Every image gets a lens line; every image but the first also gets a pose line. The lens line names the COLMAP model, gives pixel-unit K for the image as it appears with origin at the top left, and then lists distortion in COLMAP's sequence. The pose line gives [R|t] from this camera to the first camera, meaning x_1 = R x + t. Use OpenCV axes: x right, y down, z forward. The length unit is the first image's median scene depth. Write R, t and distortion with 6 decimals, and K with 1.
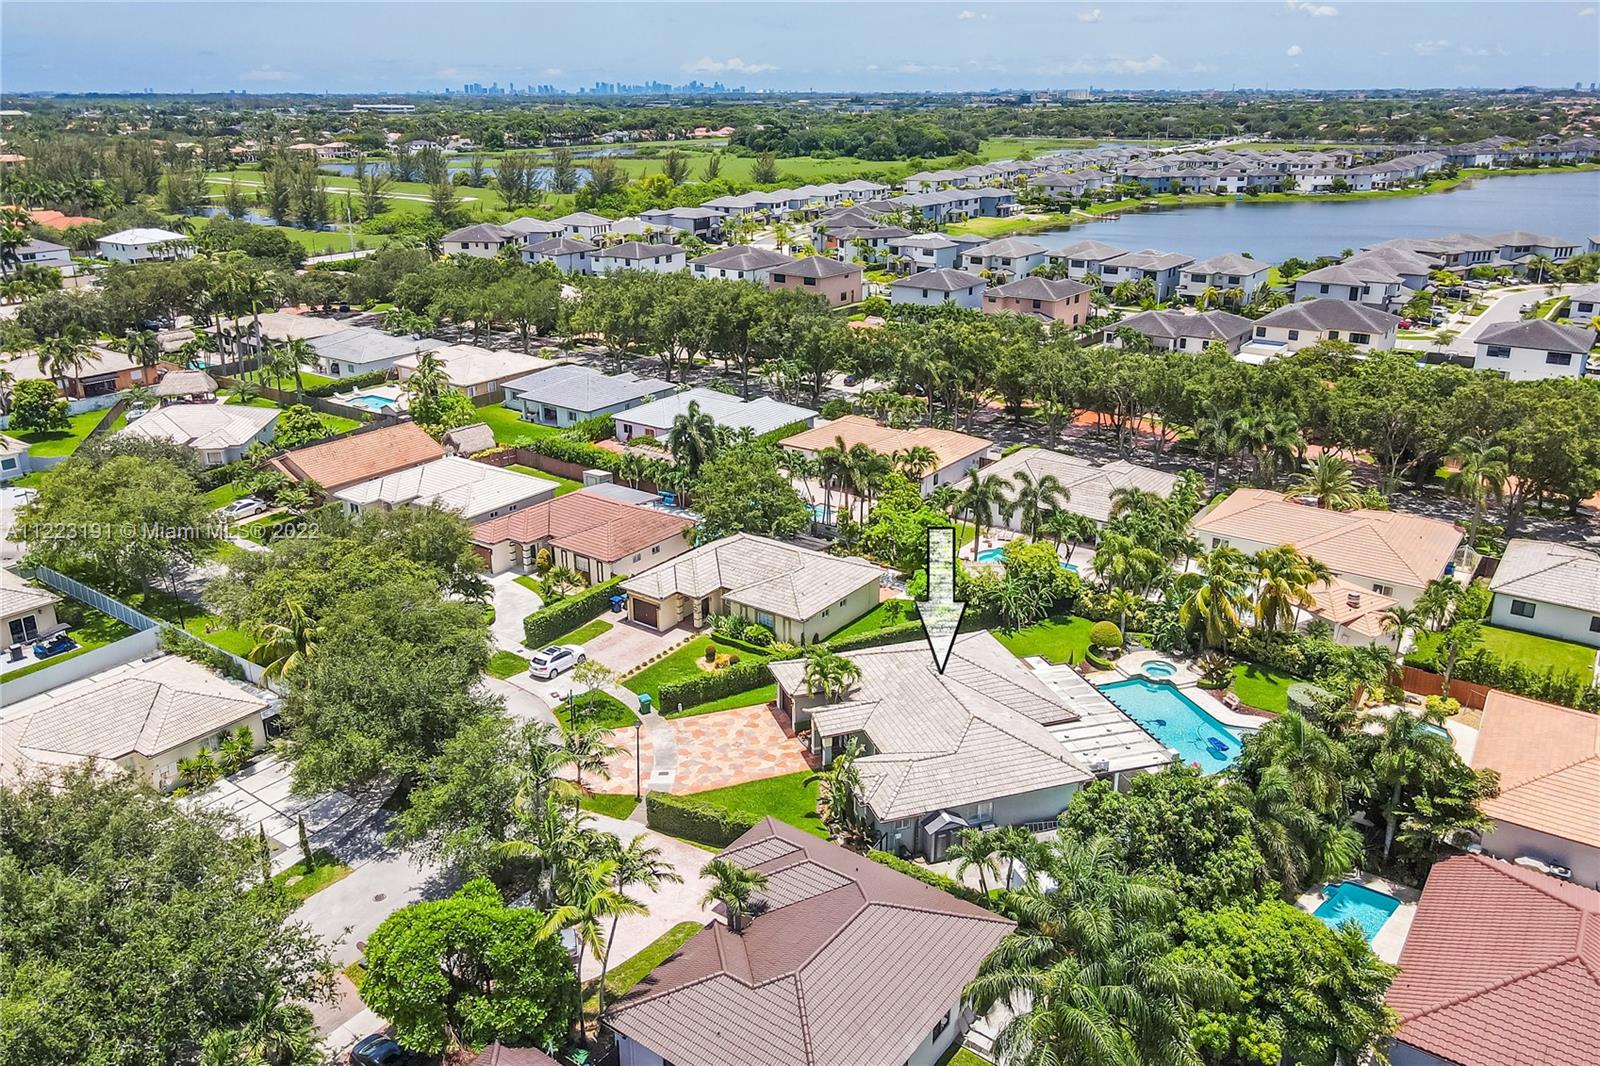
lens RADIAL K [[1191.1, 0, 800.0], [0, 1191.1, 532.5], [0, 0, 1]] dist [0.003523, 0.013701]
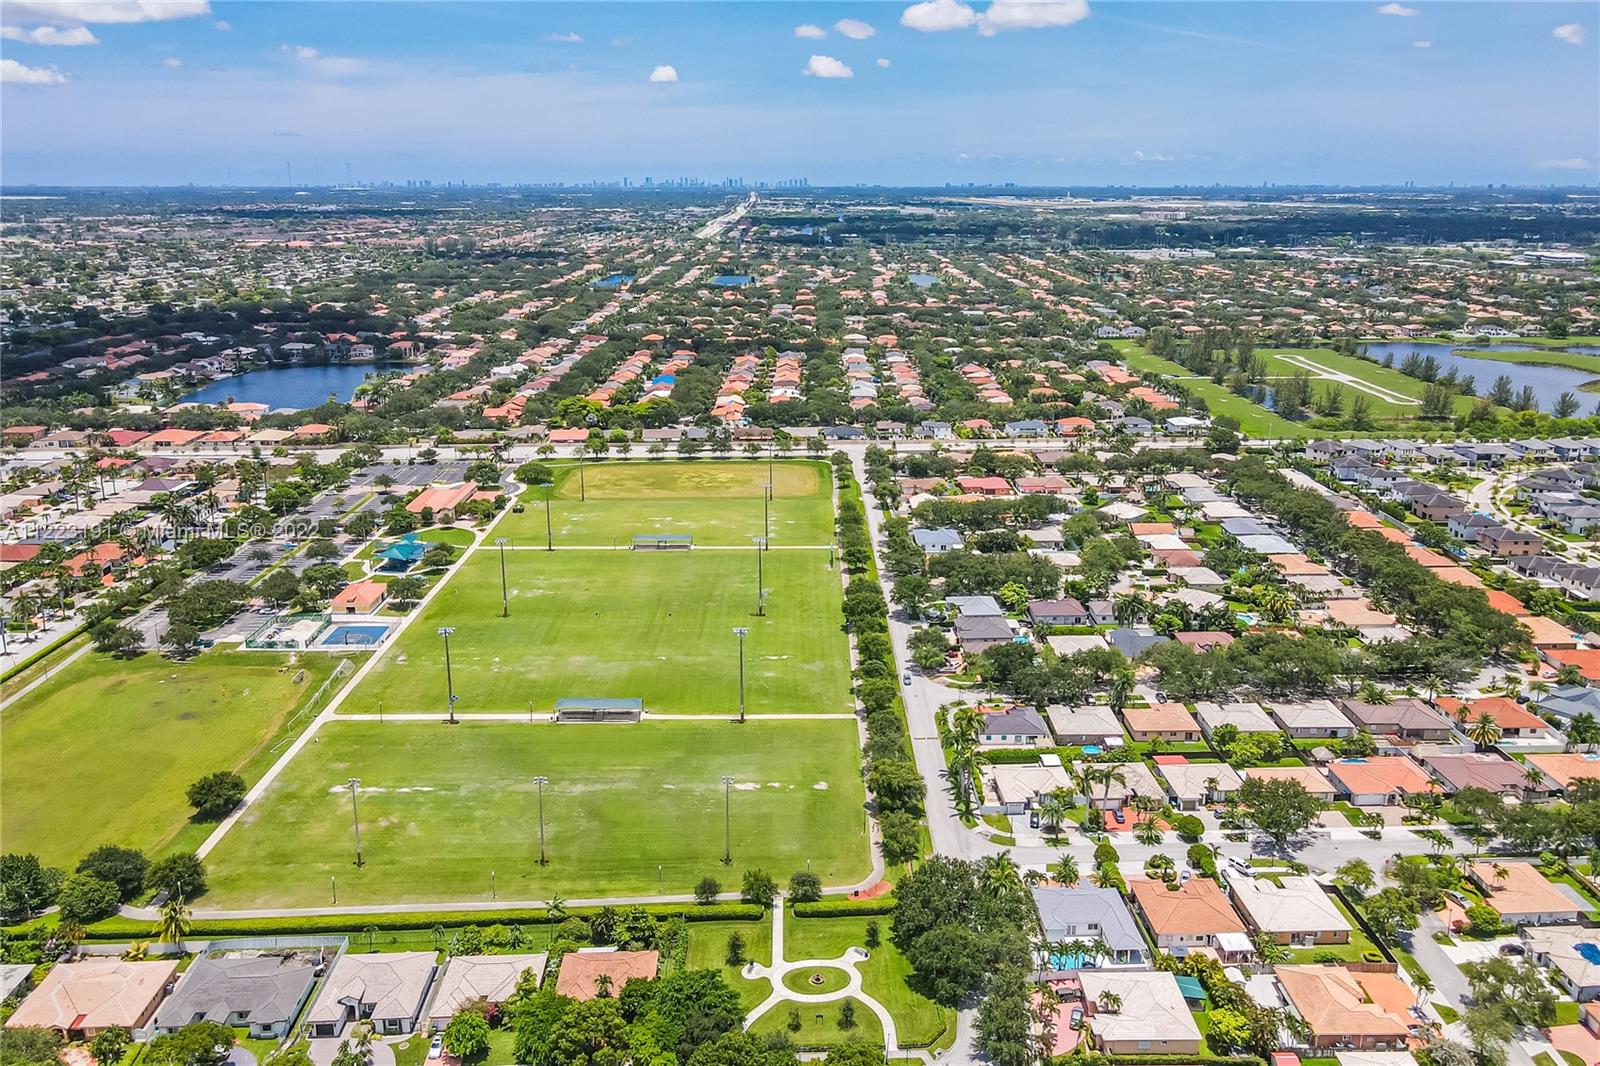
lens RADIAL K [[1191.1, 0, 802.7], [0, 1191.1, 531.9], [0, 0, 1]] dist [0.003523, 0.013701]
pose [[0.597586, 0.231947, -0.767523, 0.873890], [-0.282871, 0.956682, 0.068871, -0.002806], [0.750250, 0.175954, 0.637311, -1.026267]]
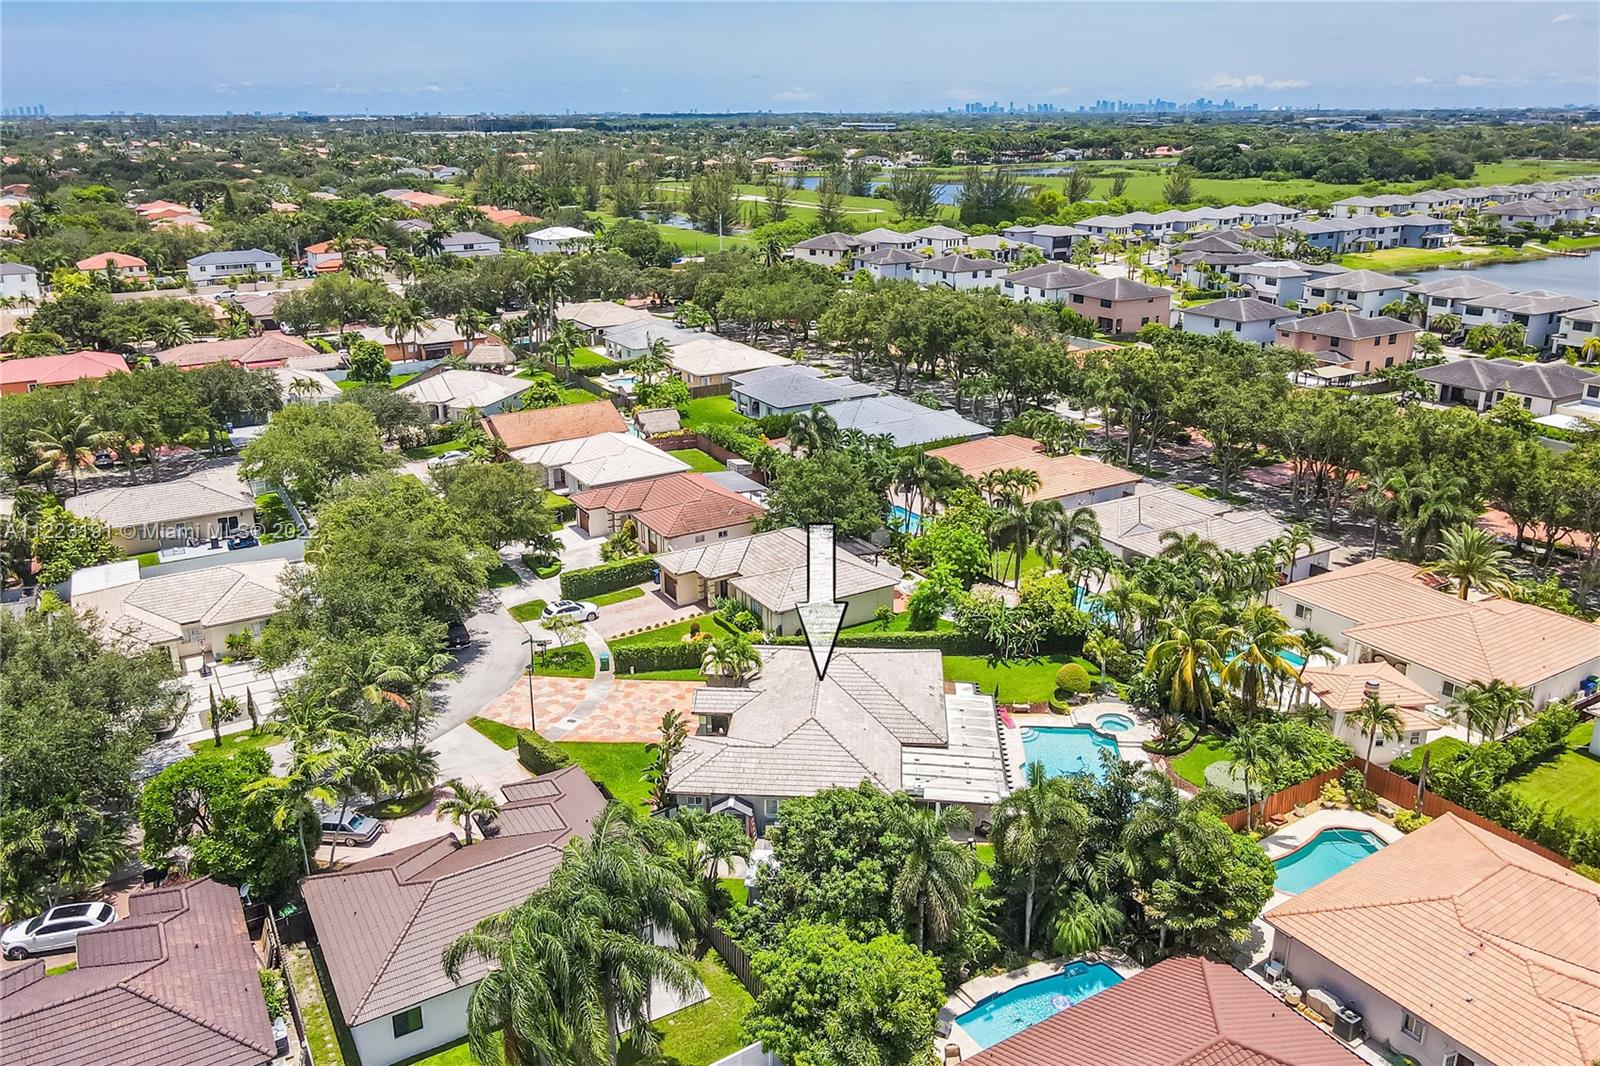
lens RADIAL K [[1191.1, 0, 785.0], [0, 1191.1, 534.5], [0, 0, 1]] dist [0.003523, 0.013701]
pose [[0.920040, 0.130898, -0.369314, 0.135354], [-0.135403, 0.990694, 0.013819, -0.003124], [0.367686, 0.037292, 0.929202, 0.012934]]
